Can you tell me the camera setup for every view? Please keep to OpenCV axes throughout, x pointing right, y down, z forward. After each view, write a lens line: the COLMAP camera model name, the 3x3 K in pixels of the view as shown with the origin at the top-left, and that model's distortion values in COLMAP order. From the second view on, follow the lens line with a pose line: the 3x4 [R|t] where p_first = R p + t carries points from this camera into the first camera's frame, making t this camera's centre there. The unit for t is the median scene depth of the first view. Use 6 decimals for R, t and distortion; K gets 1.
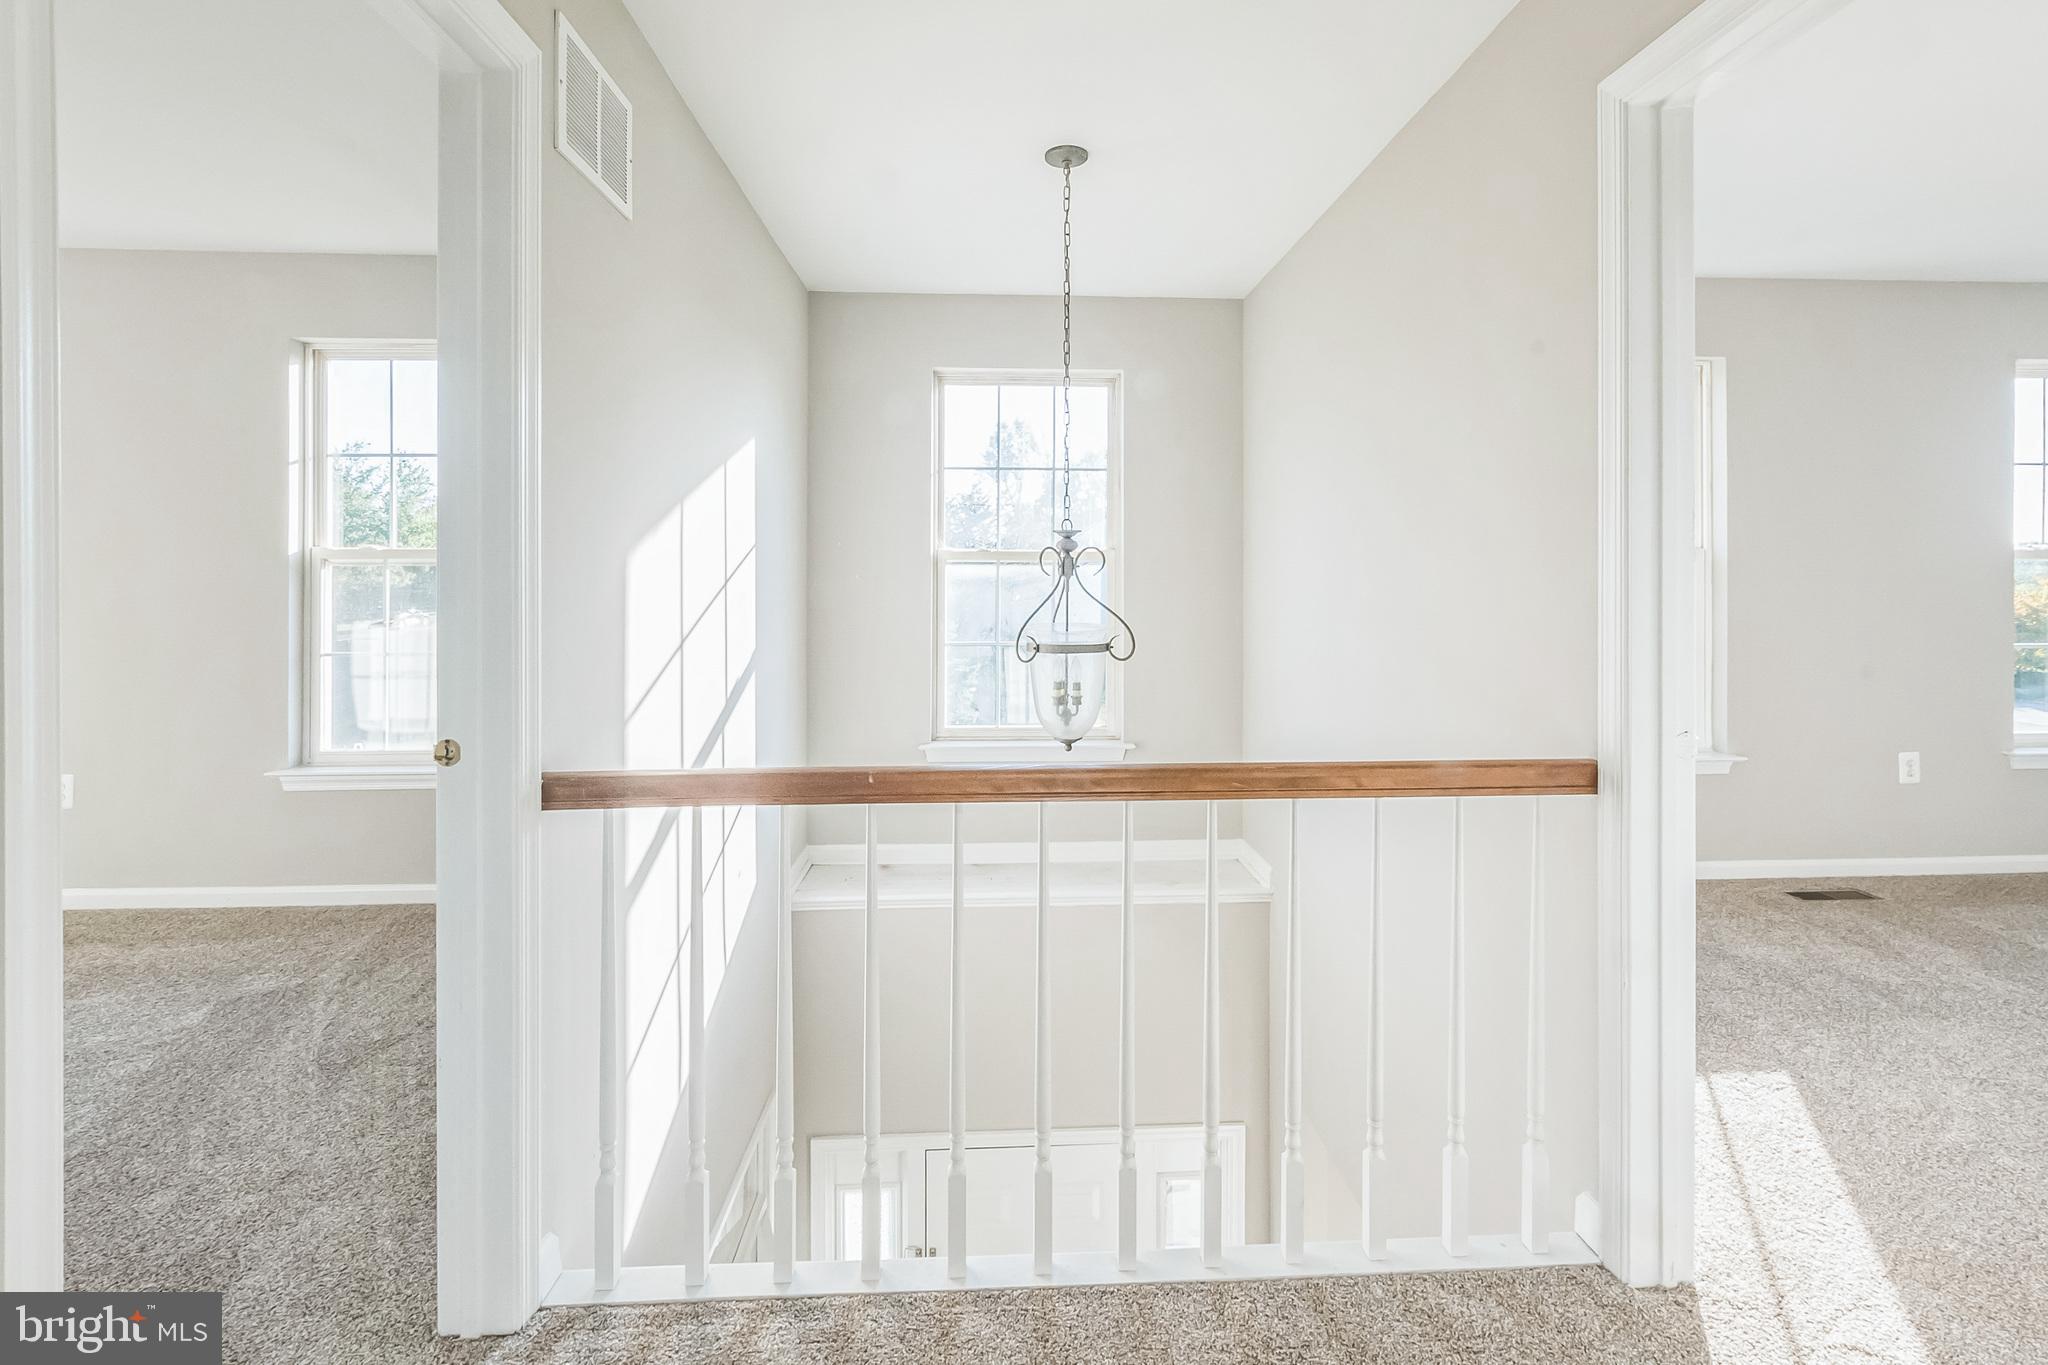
lens RADIAL K [[926.8, 0, 1078.6], [0, 926.8, 585.1], [0, 0, 1]] dist [-0.008261, 0.001712]
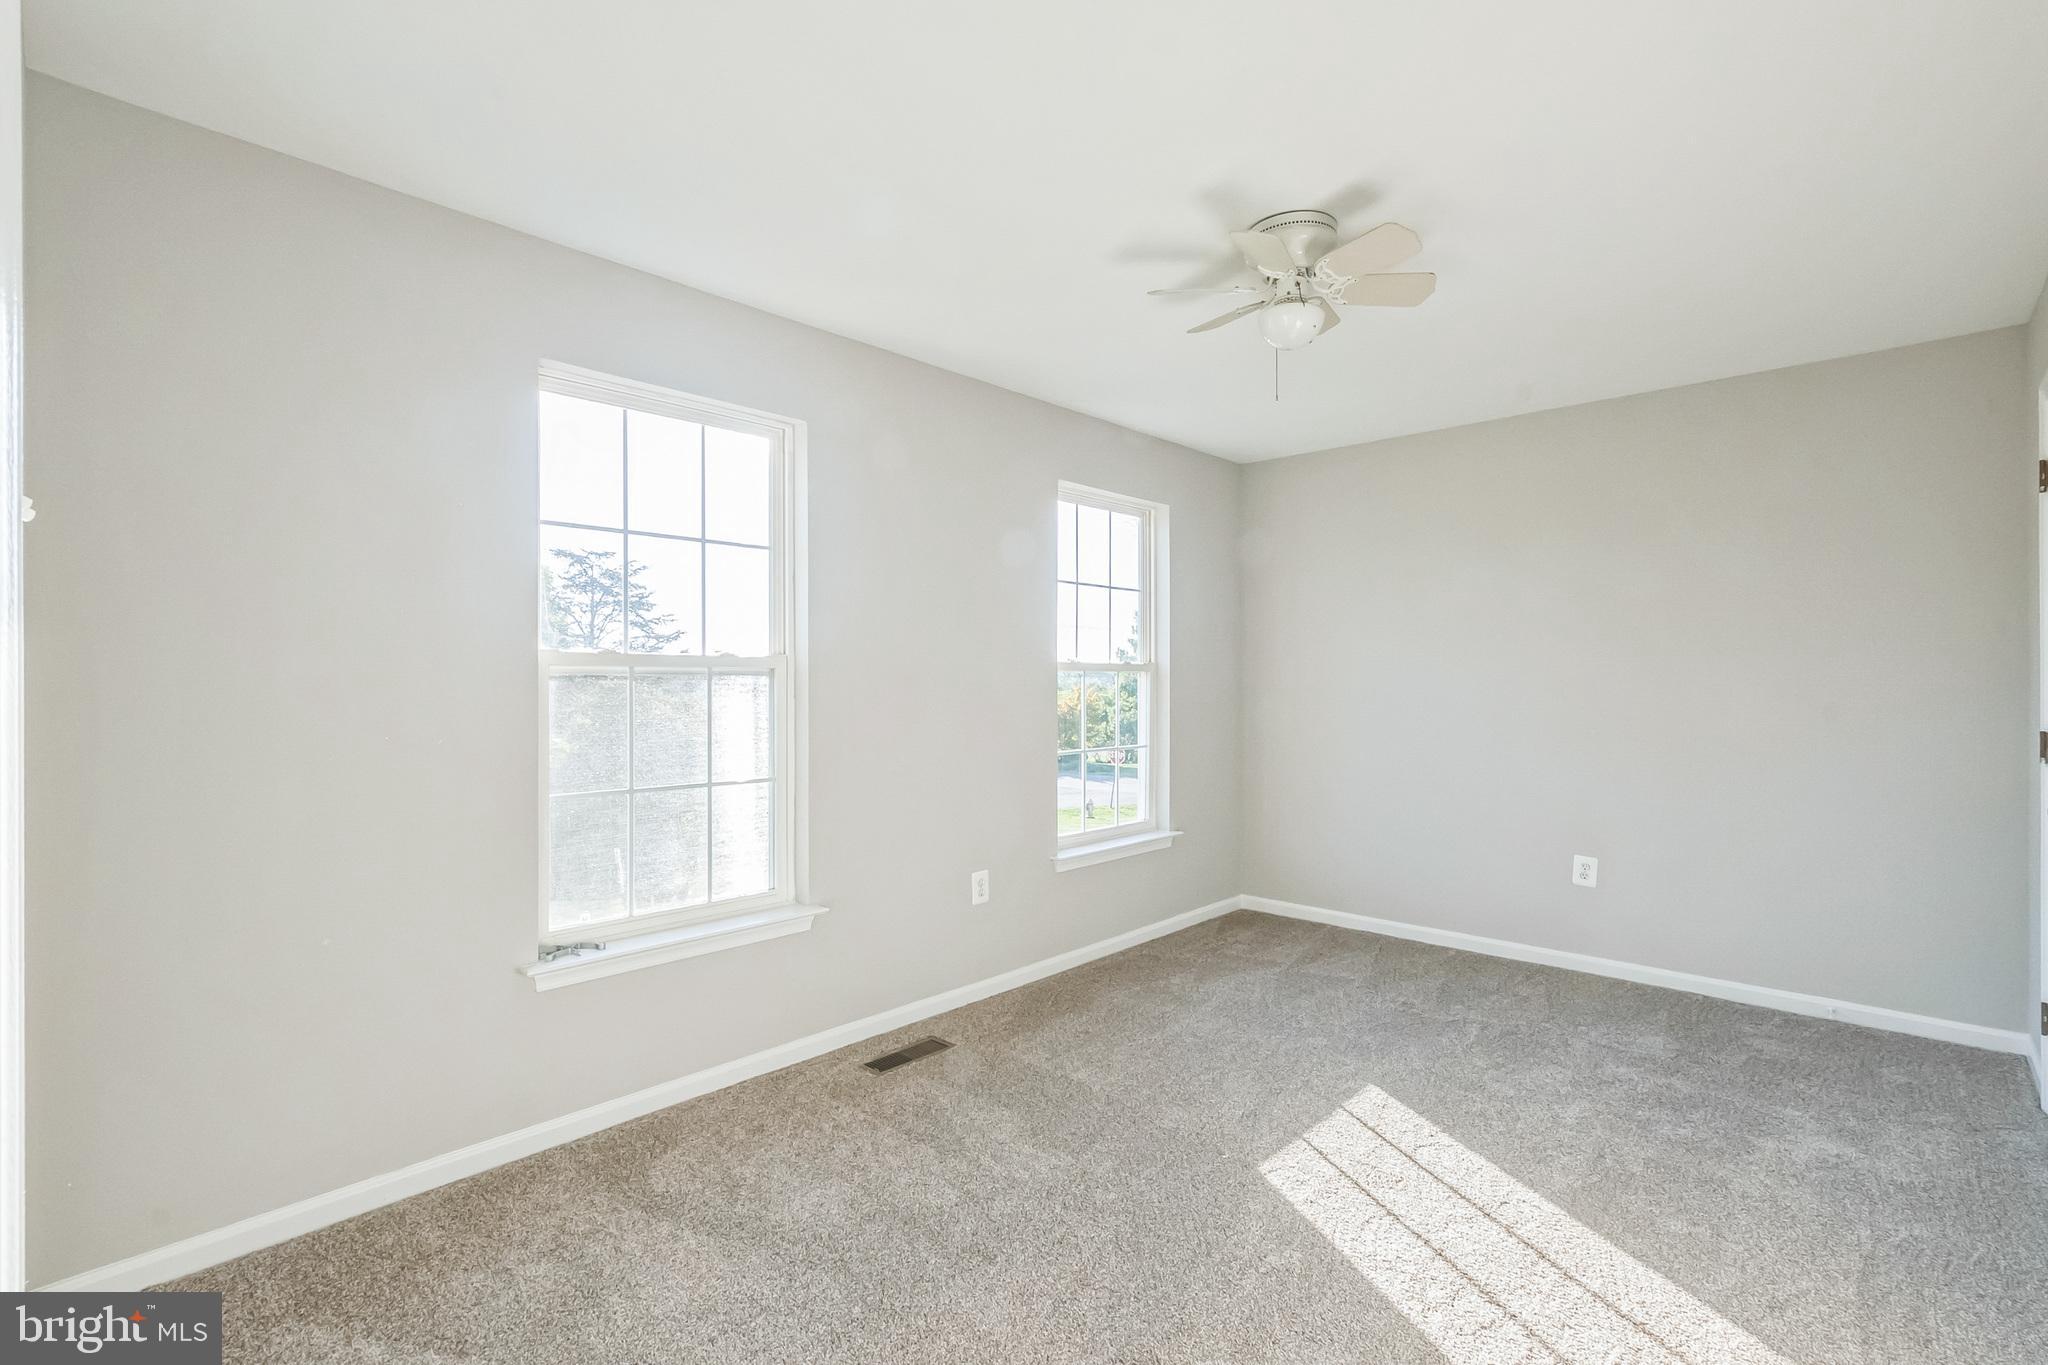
lens RADIAL K [[926.8, 0, 1035.5], [0, 926.8, 688.0], [0, 0, 1]] dist [-0.008261, 0.001712]
pose [[0.720826, -0.001141, 0.693115, 0.304192], [0.001635, 0.999999, -0.000054, -0.010223], [-0.693114, 0.001172, 0.720827, 0.292453]]
